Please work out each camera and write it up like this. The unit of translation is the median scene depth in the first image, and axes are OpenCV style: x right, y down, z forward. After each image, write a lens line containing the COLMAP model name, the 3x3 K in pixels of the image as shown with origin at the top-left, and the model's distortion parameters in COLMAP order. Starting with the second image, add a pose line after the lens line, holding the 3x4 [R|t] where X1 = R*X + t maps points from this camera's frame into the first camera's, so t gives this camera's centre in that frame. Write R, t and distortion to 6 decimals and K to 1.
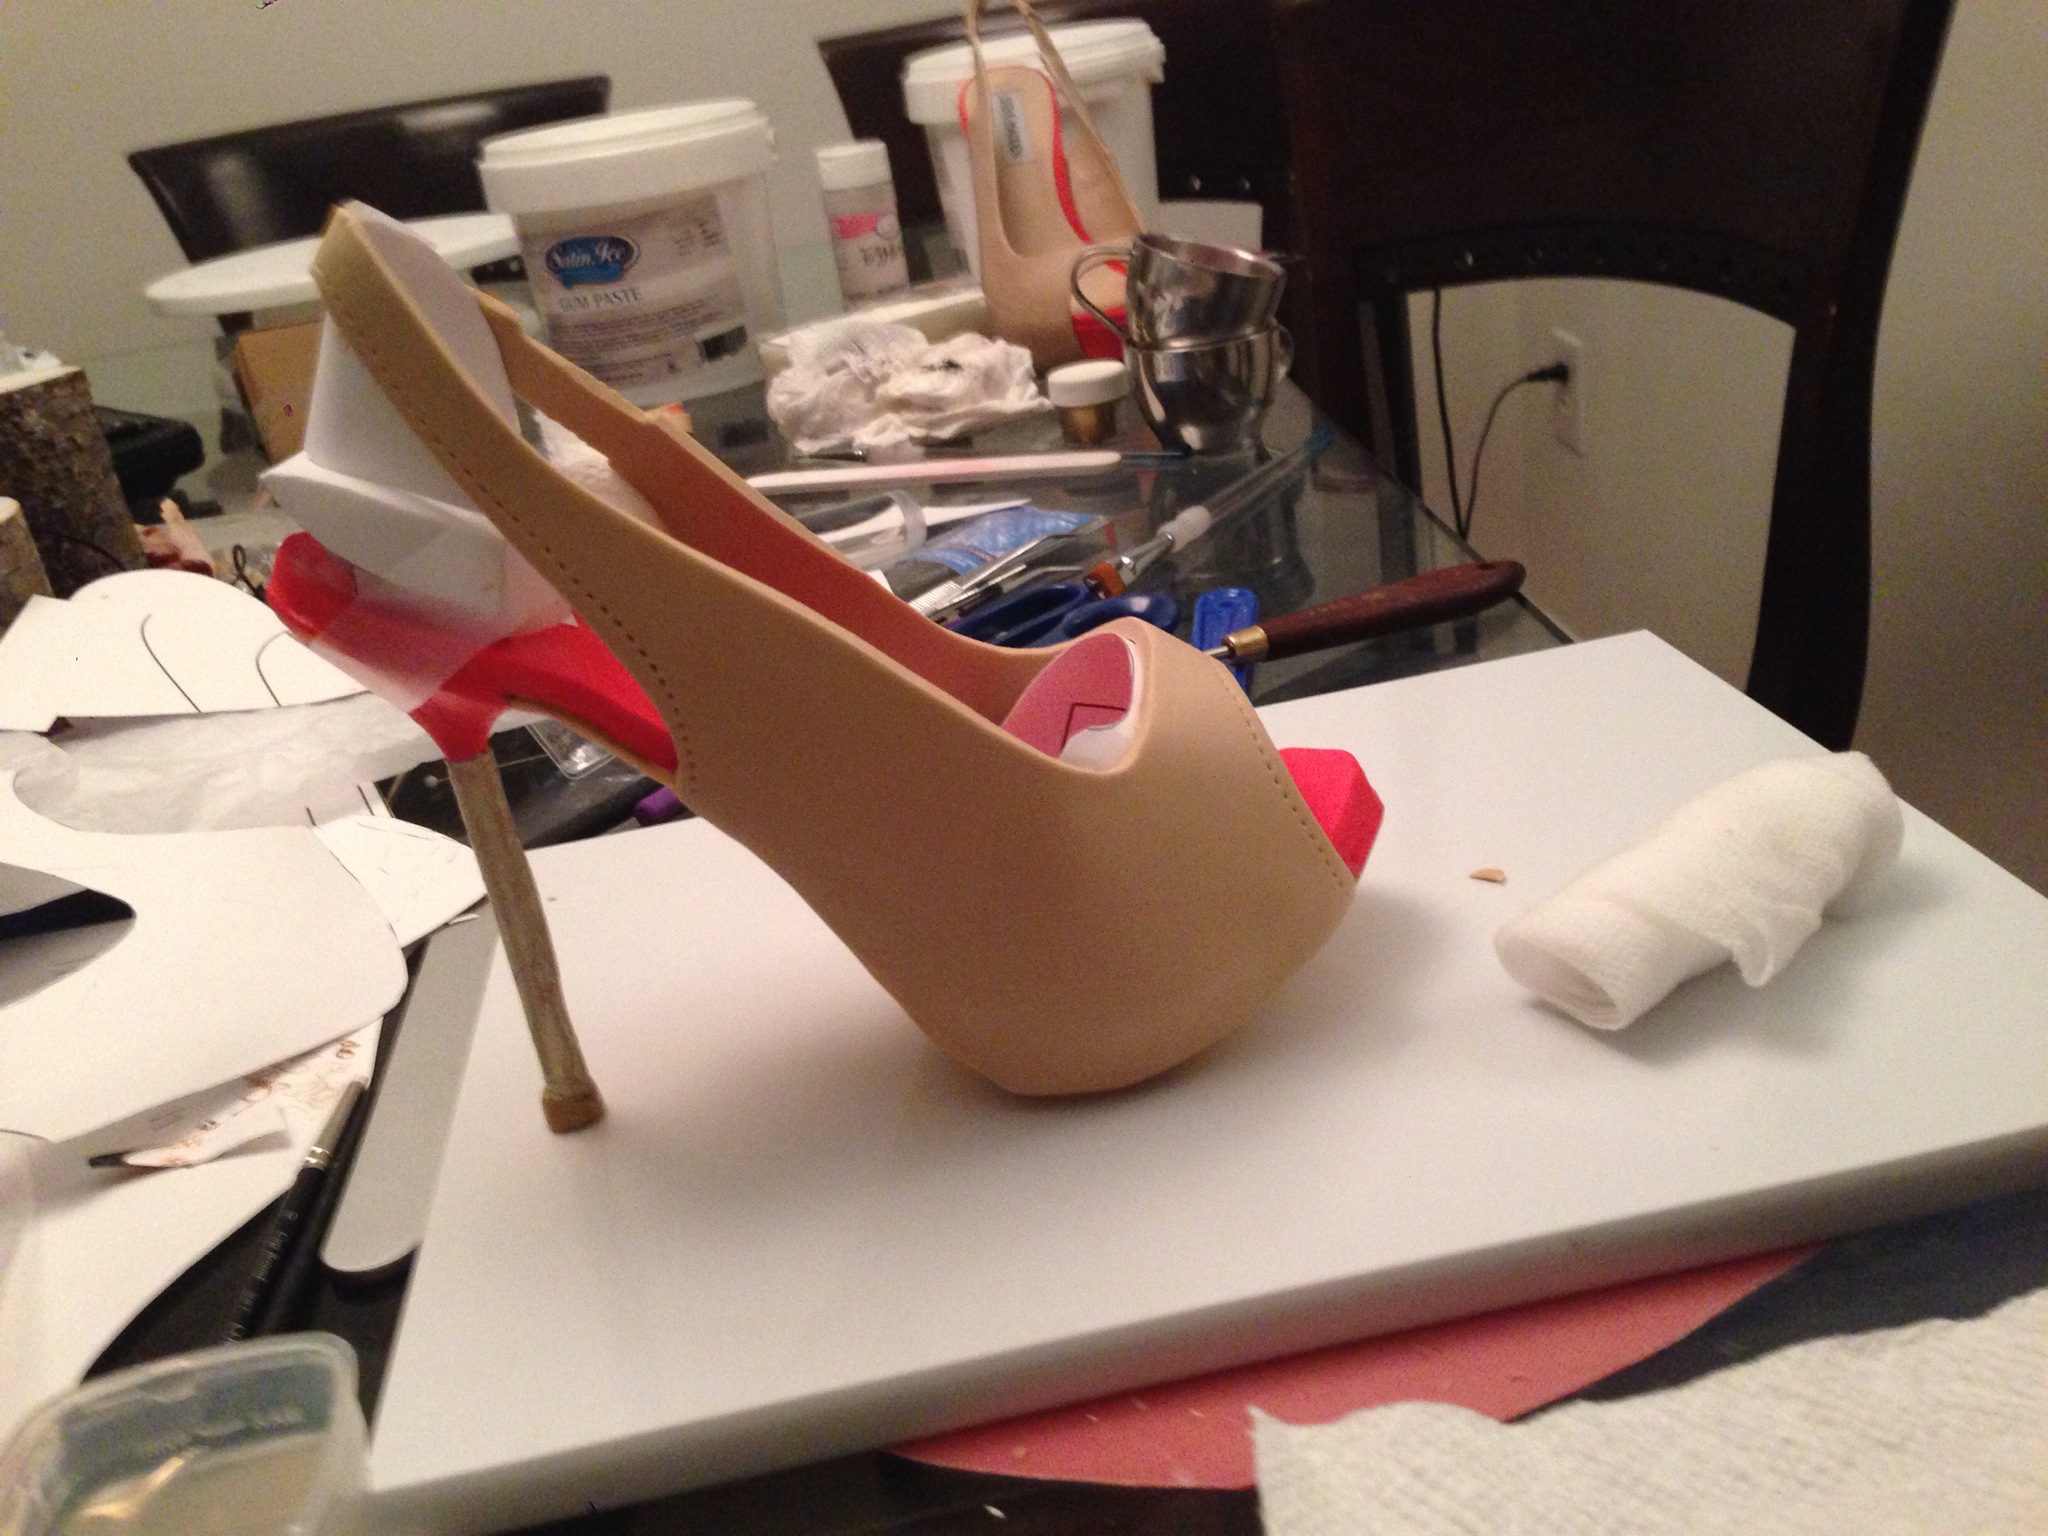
lens RADIAL K [[1914.1, 0, 1027.0], [0, 1914.1, 767.9], [0, 0, 1]] dist [0.002317, 0.000000]
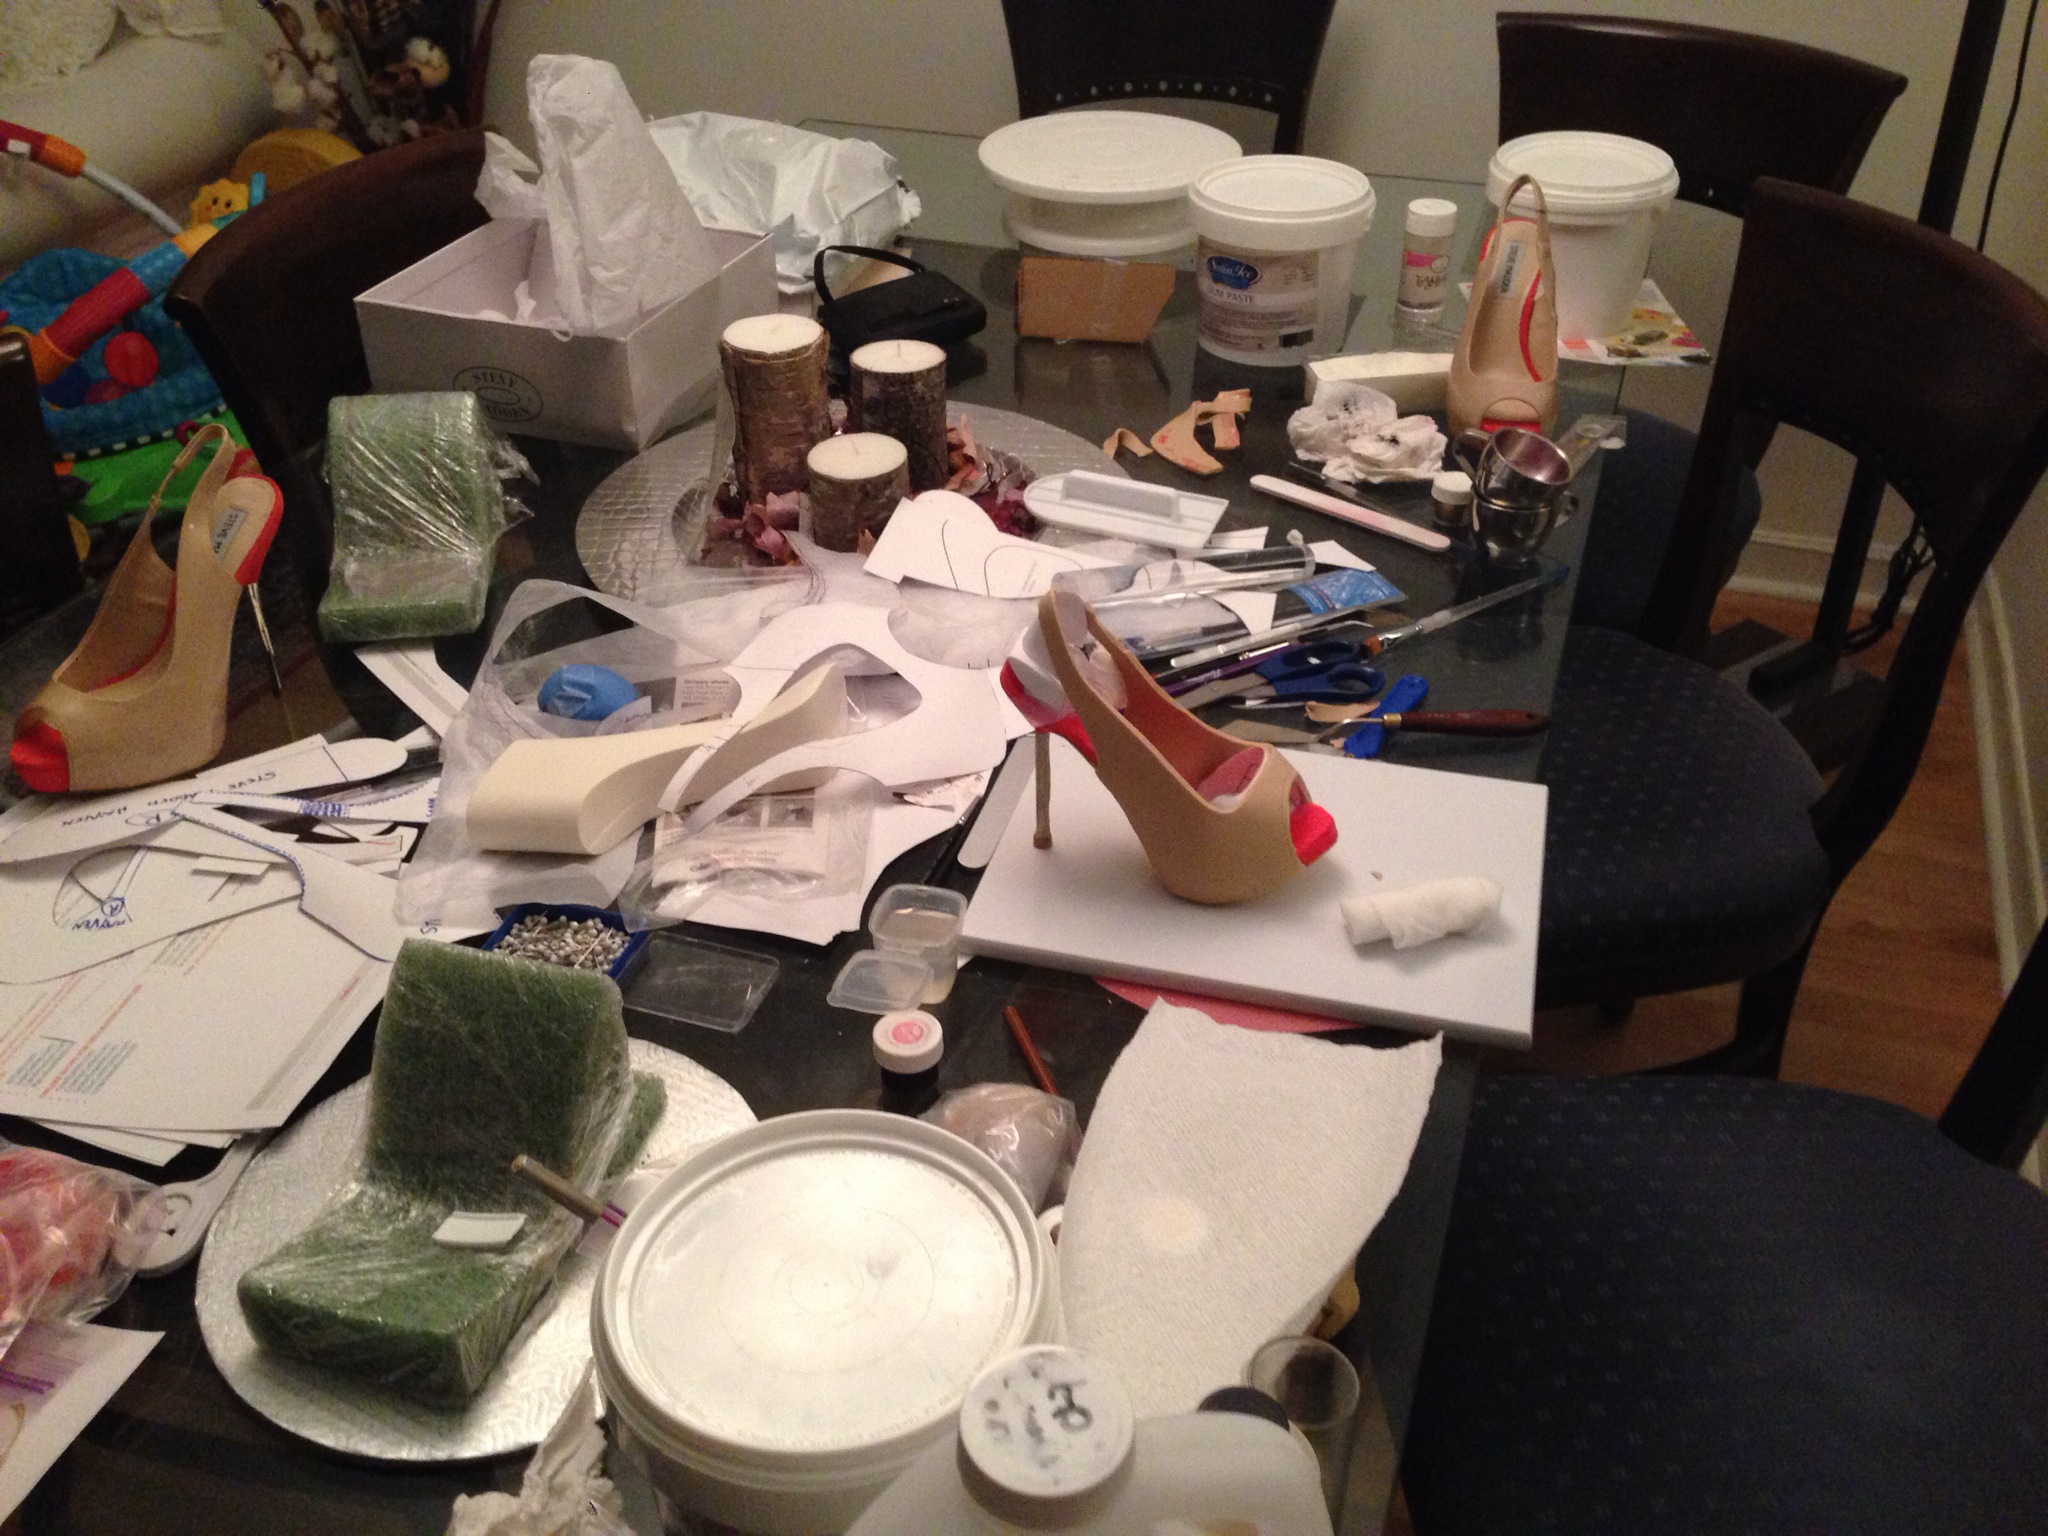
lens RADIAL K [[1914.1, 0, 1020.1], [0, 1914.1, 767.1], [0, 0, 1]] dist [0.002317, 0.000000]
pose [[0.904742, 0.349338, -0.243730, 0.193872], [-0.286018, 0.922240, 0.260129, -0.318227], [0.315651, -0.165638, 0.934306, -0.823926]]
